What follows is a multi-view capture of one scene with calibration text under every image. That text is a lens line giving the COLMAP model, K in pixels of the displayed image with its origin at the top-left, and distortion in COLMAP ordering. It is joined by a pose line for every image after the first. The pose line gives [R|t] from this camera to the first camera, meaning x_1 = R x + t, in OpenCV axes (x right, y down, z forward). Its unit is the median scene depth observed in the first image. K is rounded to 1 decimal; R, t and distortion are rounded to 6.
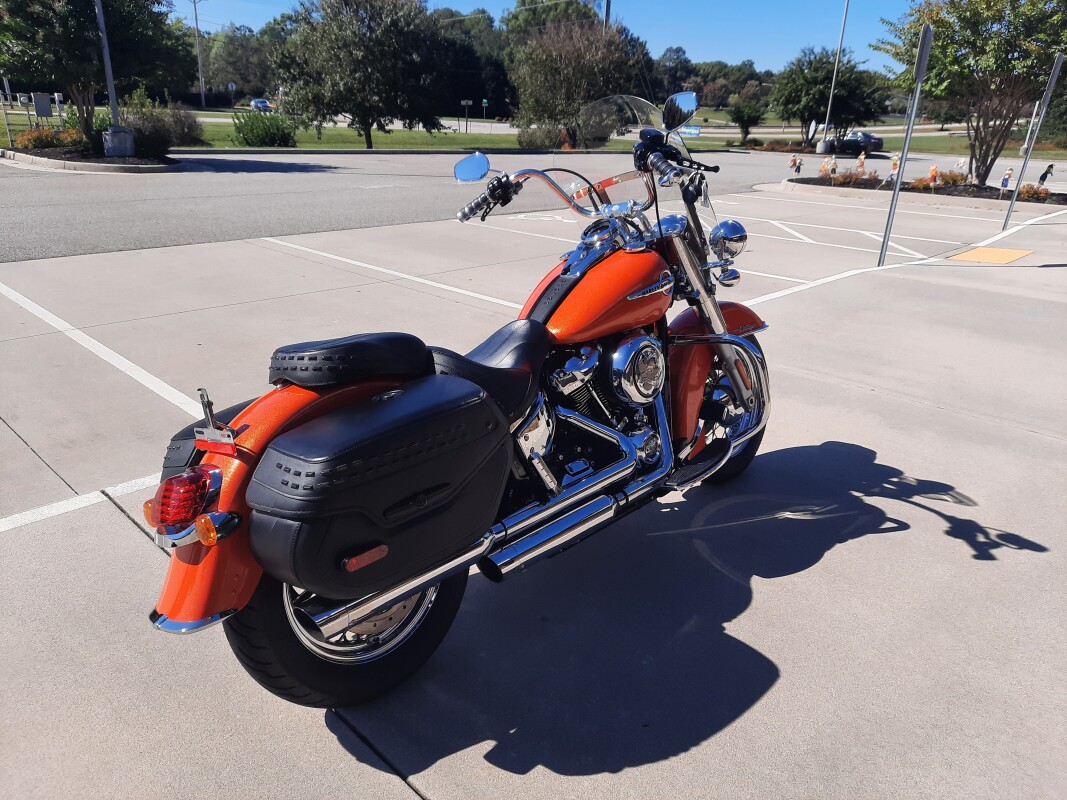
lens RADIAL K [[771.9, 0, 533.3], [0, 771.9, 410.8], [0, 0, 1]] dist [0.015834, -0.004543]
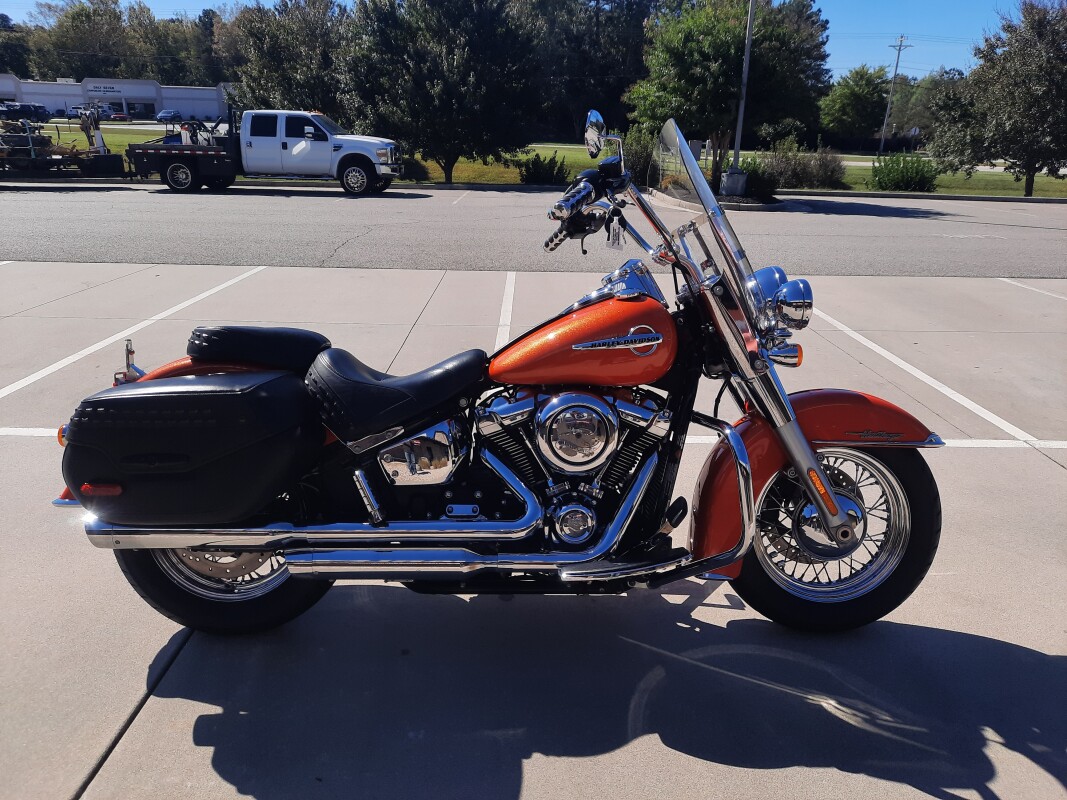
lens RADIAL K [[781.7, 0, 533.5], [0, 781.7, 400.0], [0, 0, 1]] dist [0.010293, 0.004405]
pose [[0.704997, 0.211188, -0.677037, 0.047936], [-0.256155, 0.966016, 0.034596, -0.007316], [0.661335, 0.149037, 0.735135, 0.022525]]
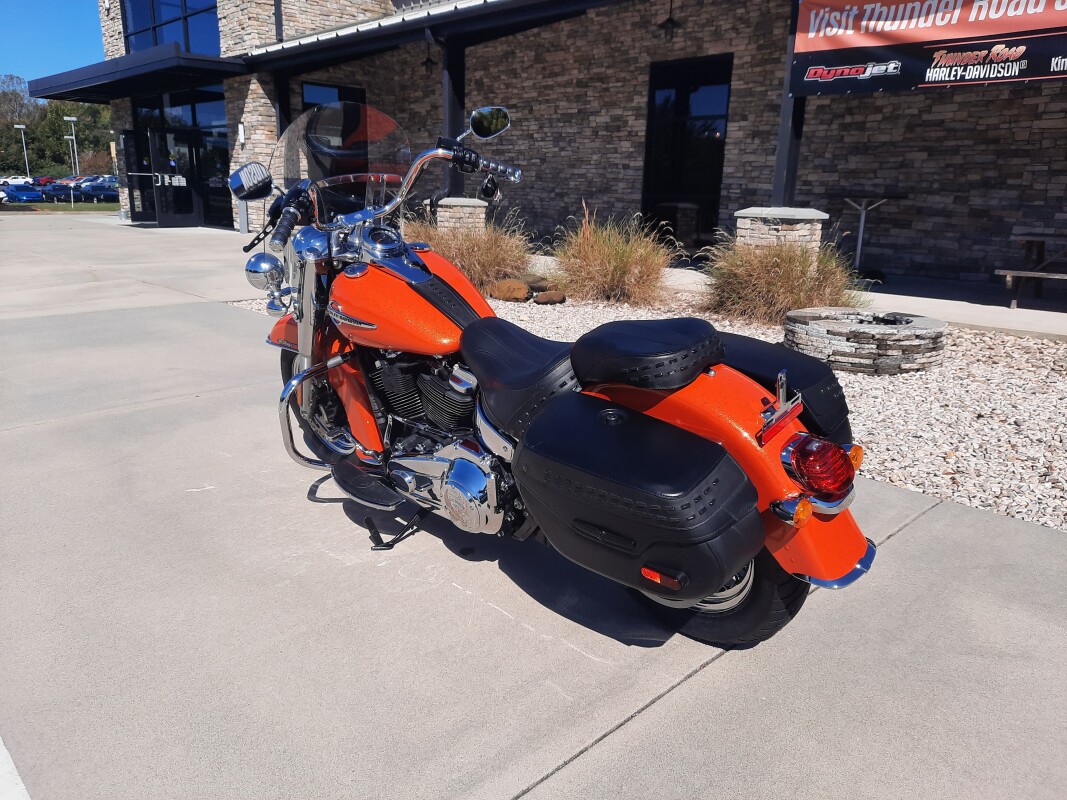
lens RADIAL K [[780.7, 0, 533.5], [0, 780.7, 400.0], [0, 0, 1]] dist [0.012330, -0.009051]
pose [[0.022881, -0.292733, 0.955920, -0.068695], [0.344822, 0.899806, 0.267295, -0.018351], [-0.938389, 0.323506, 0.121529, 0.056775]]
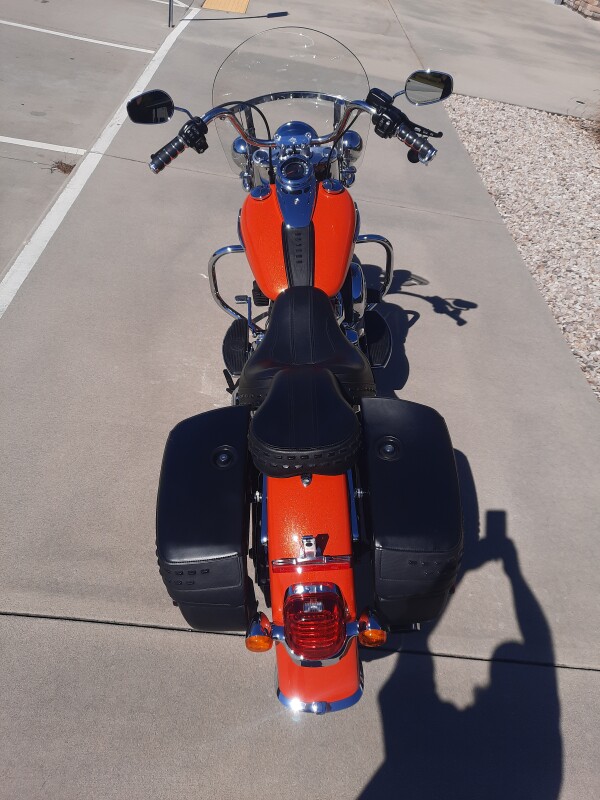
lens RADIAL K [[586.1, 0, 298.2], [0, 586.1, 396.5], [0, 0, 1]] dist [0.010293, 0.004405]
pose [[0.718554, -0.405793, 0.564811, -0.037816], [0.108798, 0.867717, 0.485005, -0.026685], [-0.686908, -0.287052, 0.667651, 0.025811]]
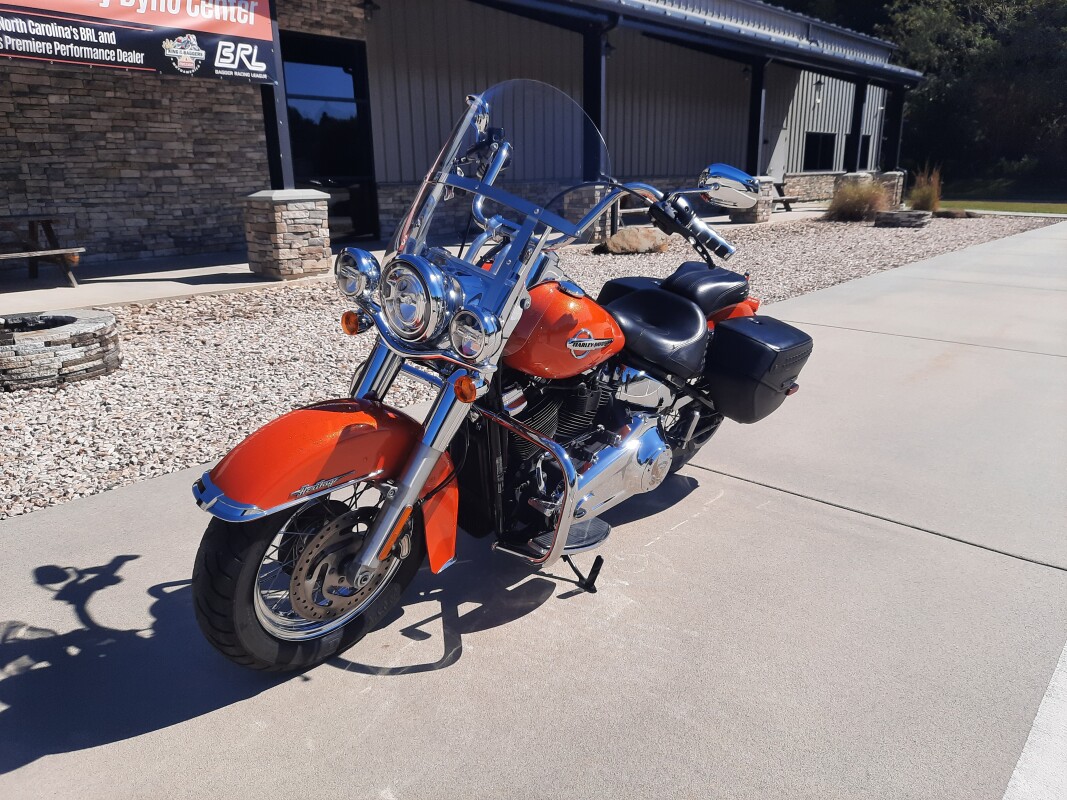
lens RADIAL K [[786.0, 0, 527.3], [0, 786.0, 402.6], [0, 0, 1]] dist [0.001661, 0.000194]
pose [[-0.999026, -0.010924, -0.042746, 0.009690], [-0.034801, 0.790643, 0.611288, -0.045474], [0.027119, 0.612180, -0.790253, 0.130464]]
